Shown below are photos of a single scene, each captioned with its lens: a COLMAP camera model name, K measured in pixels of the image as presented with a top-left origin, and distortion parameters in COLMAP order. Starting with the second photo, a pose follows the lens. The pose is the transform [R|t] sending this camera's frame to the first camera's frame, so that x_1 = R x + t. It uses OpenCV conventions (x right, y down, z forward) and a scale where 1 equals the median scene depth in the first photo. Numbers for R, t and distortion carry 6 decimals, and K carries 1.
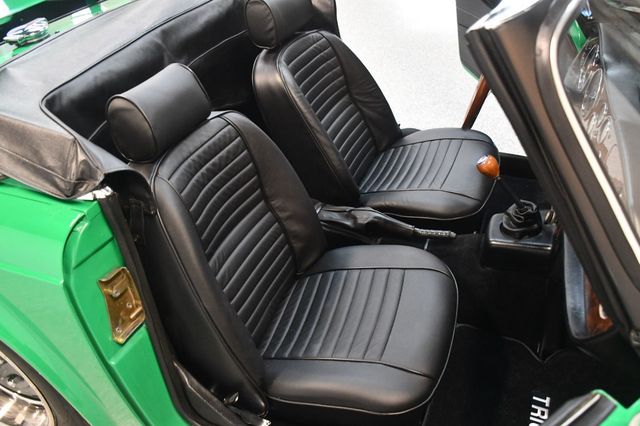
lens RADIAL K [[540.3, 0, 320.0], [0, 540.3, 213.0], [0, 0, 1]] dist [-0.100348, 0.012435]
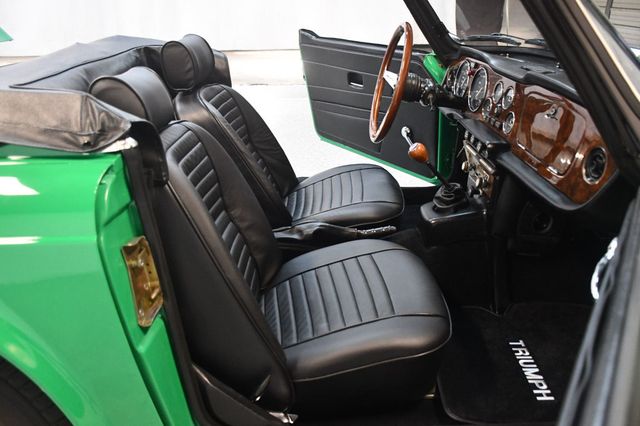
lens RADIAL K [[540.3, 0, 320.0], [0, 540.3, 213.0], [0, 0, 1]] dist [-0.100348, 0.012435]
pose [[0.920056, -0.119310, 0.373179, -0.337235], [0.216449, 0.948737, -0.230321, 0.266659], [-0.326569, 0.292683, 0.898715, 0.062847]]
